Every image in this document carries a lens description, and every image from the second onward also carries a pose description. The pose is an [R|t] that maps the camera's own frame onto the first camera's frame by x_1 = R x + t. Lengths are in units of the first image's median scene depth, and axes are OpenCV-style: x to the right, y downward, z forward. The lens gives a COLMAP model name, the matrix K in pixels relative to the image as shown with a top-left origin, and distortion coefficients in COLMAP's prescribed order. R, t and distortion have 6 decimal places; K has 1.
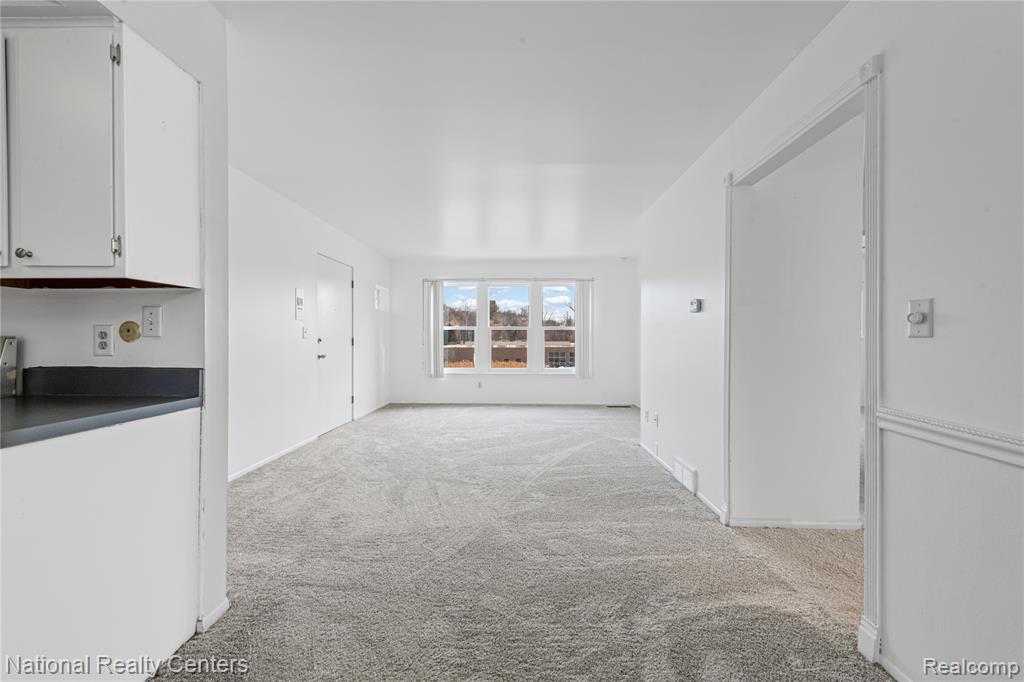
lens RADIAL K [[404.4, 0, 512.0], [0, 404.4, 339.2], [0, 0, 1]] dist [0.001591, -0.000171]
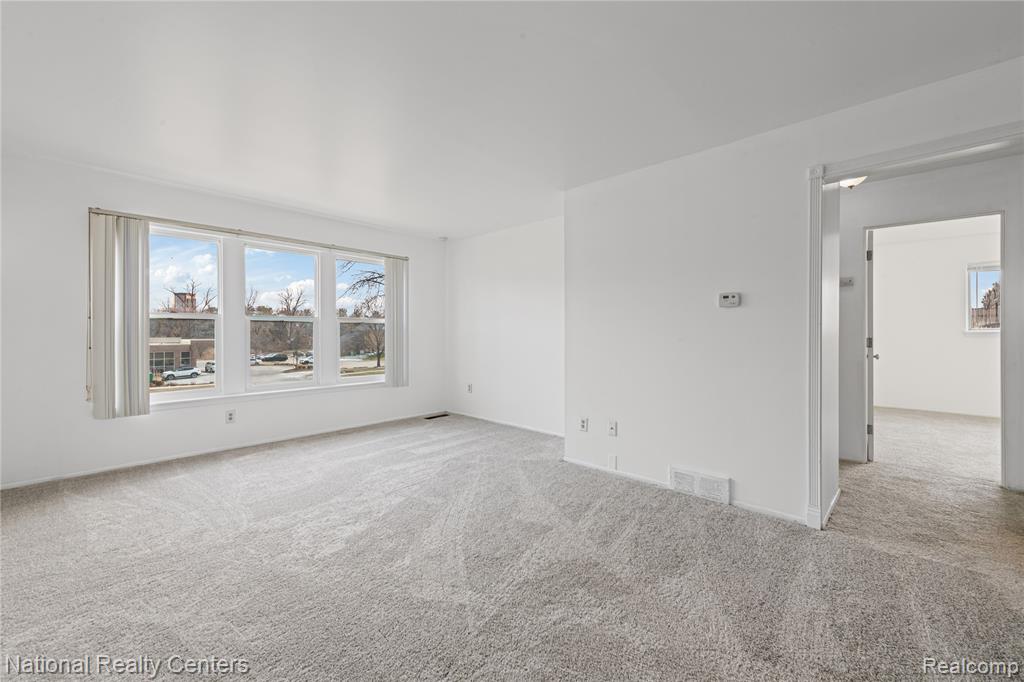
lens RADIAL K [[404.4, 0, 512.0], [0, 404.4, 339.2], [0, 0, 1]] dist [0.001591, -0.000171]
pose [[0.669989, -0.012066, 0.742273, -0.241891], [0.003181, 0.999905, 0.013383, -0.002637], [-0.742364, -0.006605, 0.669964, 0.324723]]
